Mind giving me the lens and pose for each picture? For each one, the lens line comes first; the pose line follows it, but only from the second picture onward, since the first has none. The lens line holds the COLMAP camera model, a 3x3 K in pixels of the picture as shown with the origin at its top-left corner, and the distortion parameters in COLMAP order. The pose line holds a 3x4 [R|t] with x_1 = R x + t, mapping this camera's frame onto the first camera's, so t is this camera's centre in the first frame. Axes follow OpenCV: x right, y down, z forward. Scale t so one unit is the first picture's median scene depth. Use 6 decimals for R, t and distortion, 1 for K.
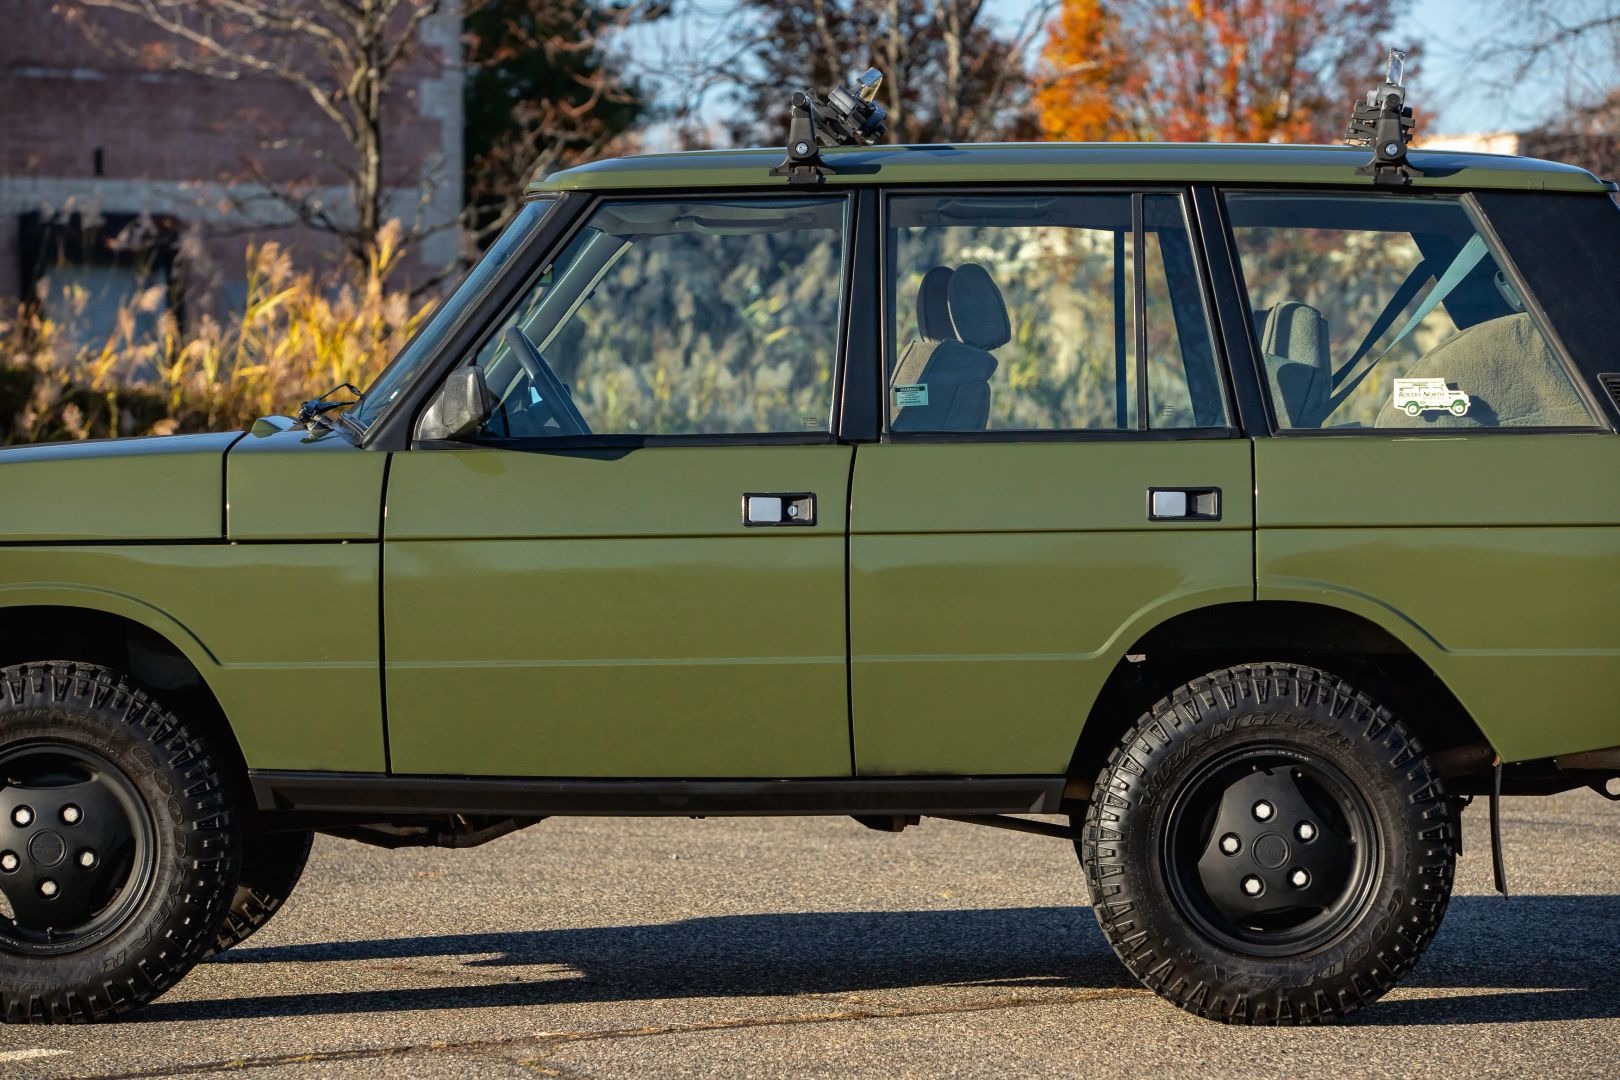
lens RADIAL K [[5857.9, 0, 810.0], [0, 5857.9, 540.0], [0, 0, 1]] dist [0.264702, 6.080546]
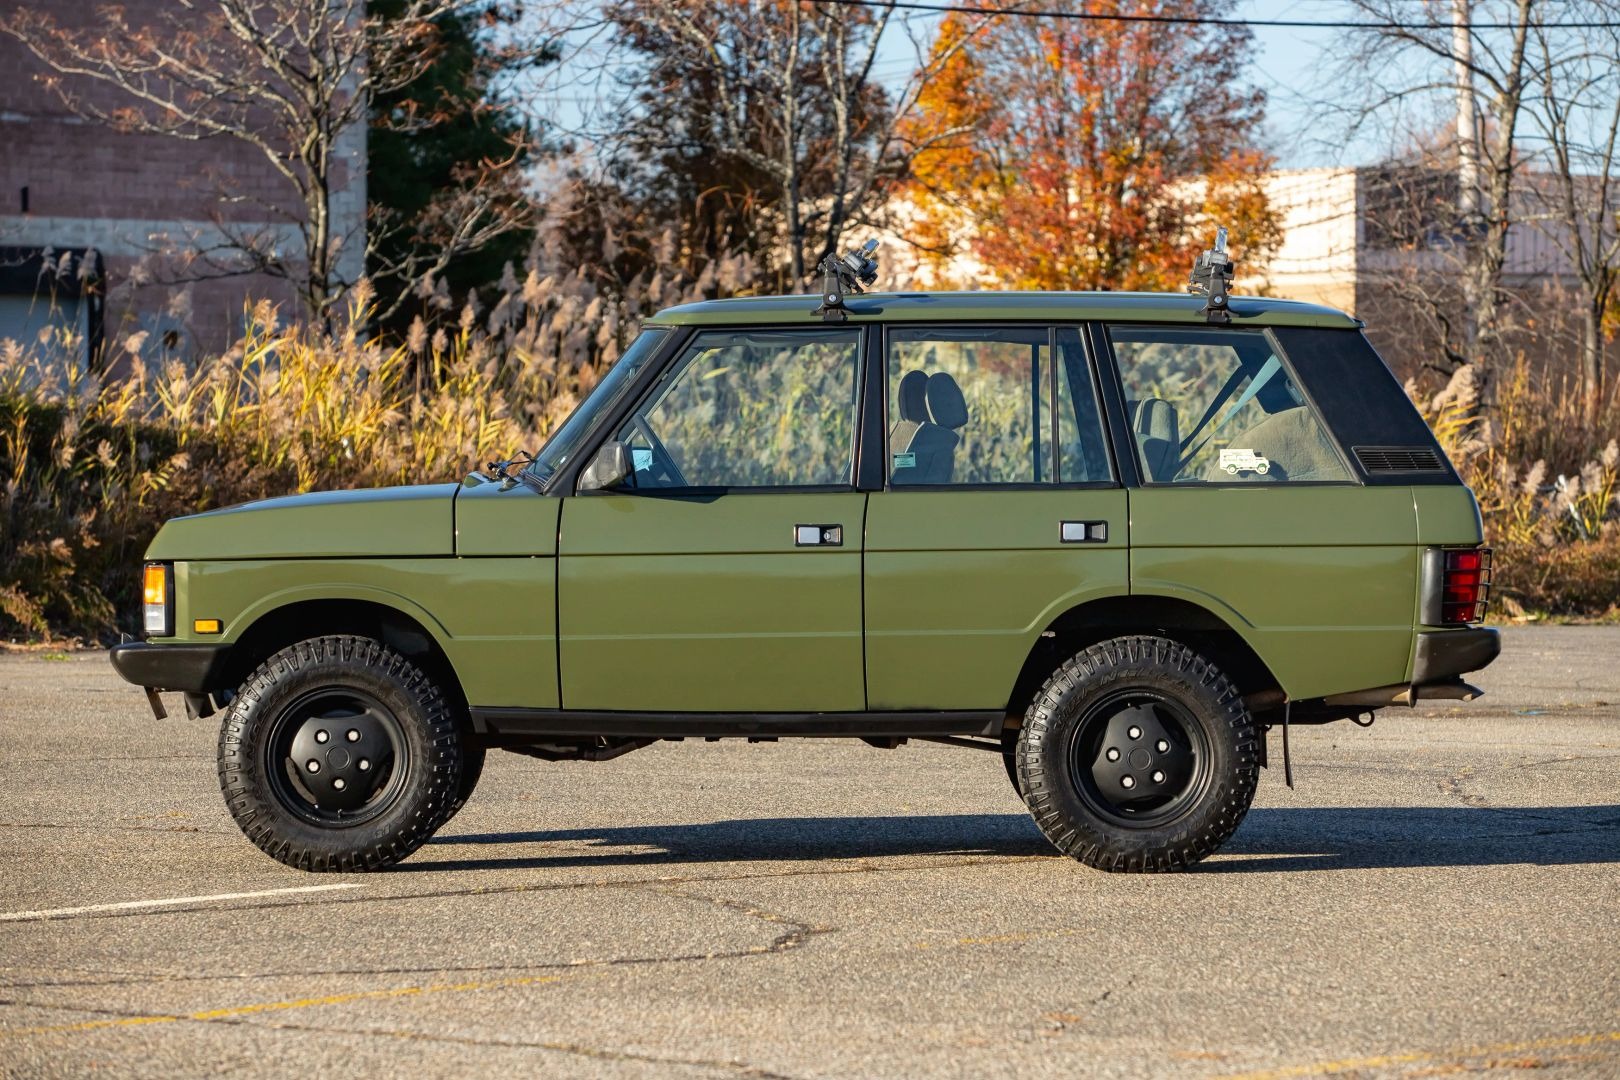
lens RADIAL K [[5857.9, 0, 810.0], [0, 5857.9, 540.0], [0, 0, 1]] dist [0.264702, 6.080546]
pose [[0.999683, -0.000287, 0.025168, -0.044951], [0.000351, 0.999997, -0.002532, -0.000131], [-0.025167, 0.002540, 0.999680, -0.514761]]
